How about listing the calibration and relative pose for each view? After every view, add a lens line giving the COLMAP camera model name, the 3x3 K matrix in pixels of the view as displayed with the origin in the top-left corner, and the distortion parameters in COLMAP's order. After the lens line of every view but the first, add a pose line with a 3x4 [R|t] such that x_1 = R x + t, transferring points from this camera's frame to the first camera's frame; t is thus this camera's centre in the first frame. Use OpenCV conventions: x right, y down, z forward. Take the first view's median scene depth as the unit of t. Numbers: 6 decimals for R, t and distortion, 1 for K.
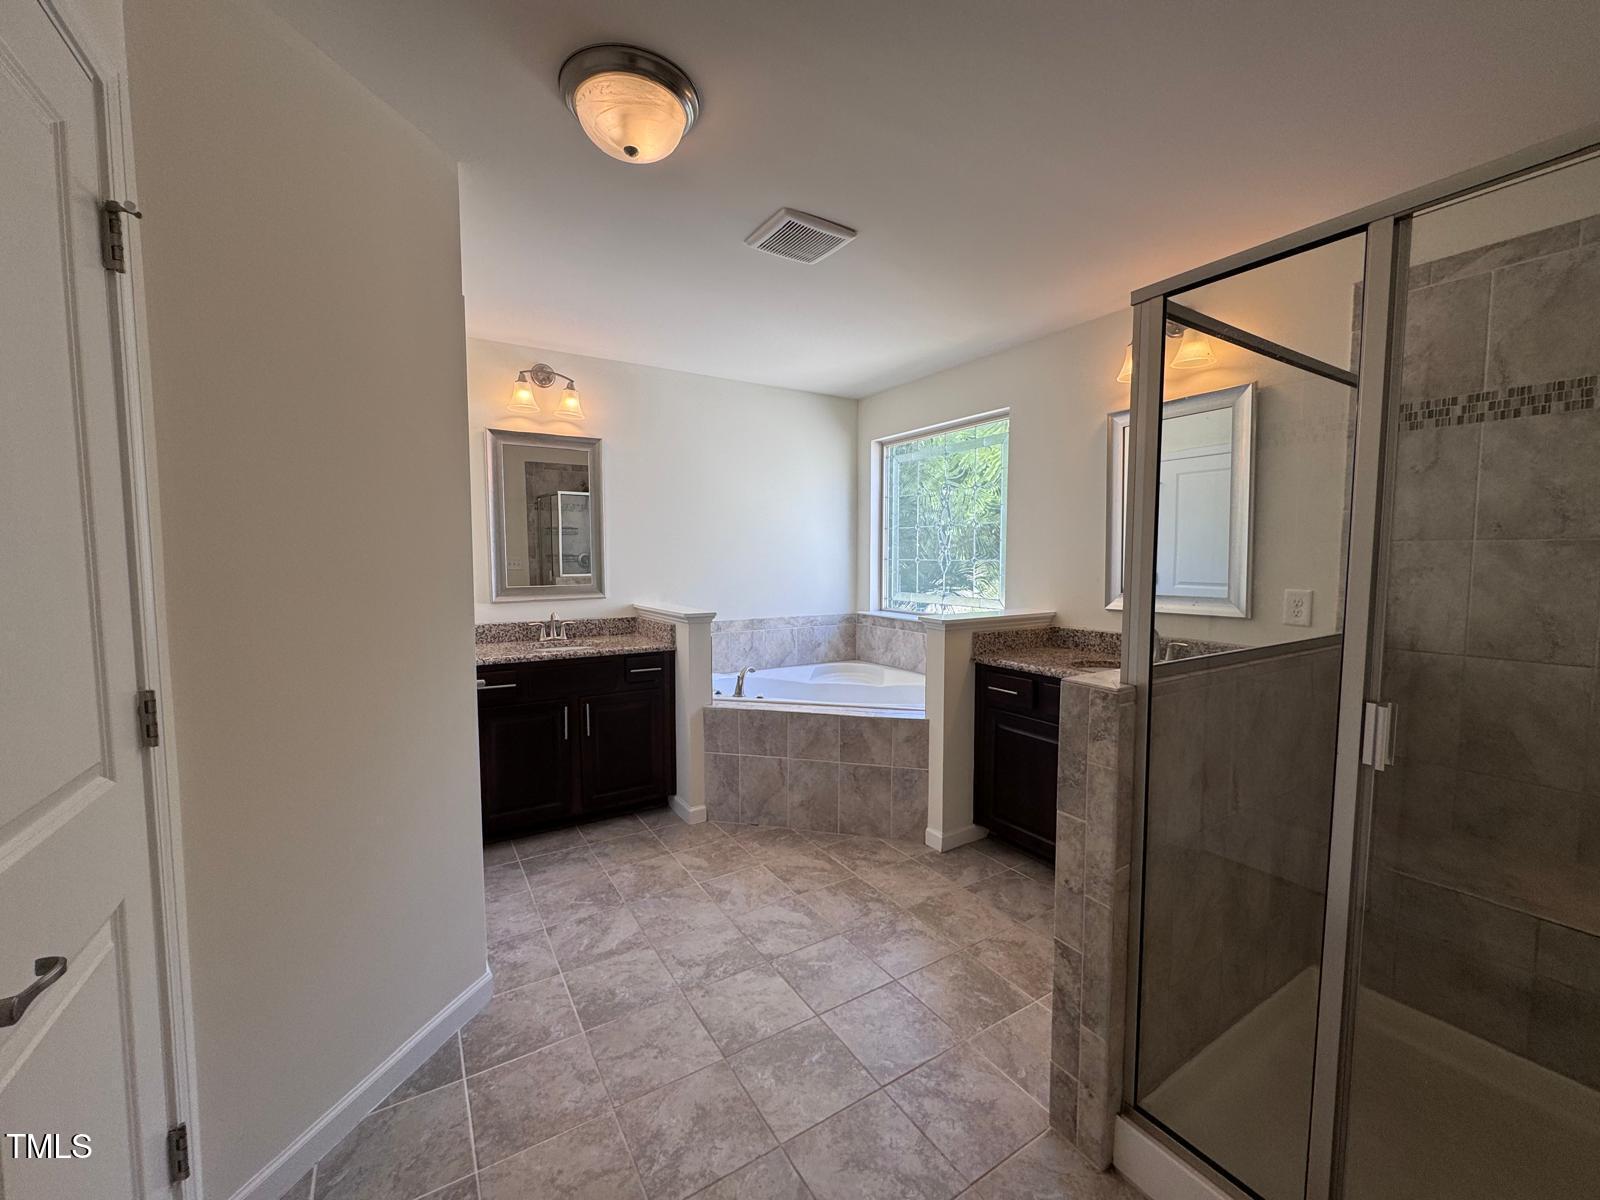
lens RADIAL K [[638.8, 0, 800.0], [0, 638.8, 600.0], [0, 0, 1]] dist [-0.001538, -0.000021]
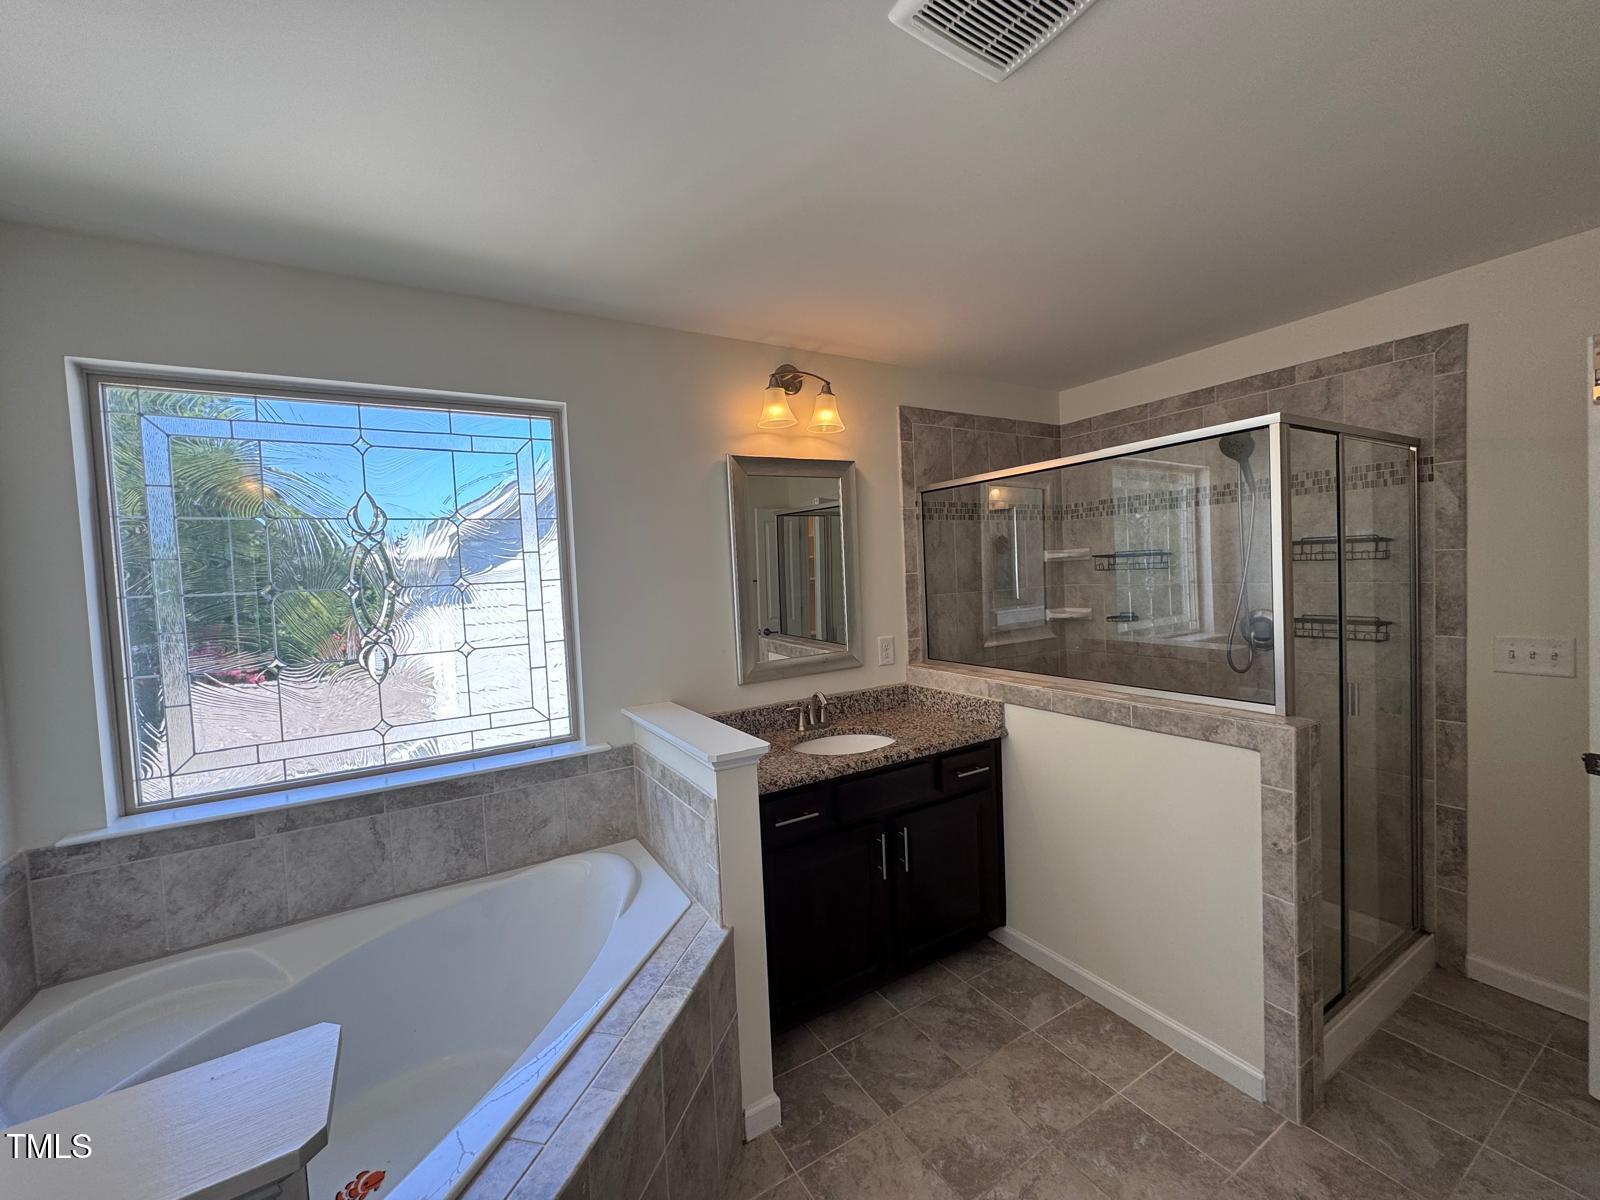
lens RADIAL K [[638.8, 0, 800.0], [0, 638.8, 600.0], [0, 0, 1]] dist [-0.001538, -0.000021]
pose [[0.019529, -0.041716, 0.998939, -0.253819], [0.112902, 0.992830, 0.039254, -0.085387], [-0.993414, 0.112015, 0.024099, 0.628726]]
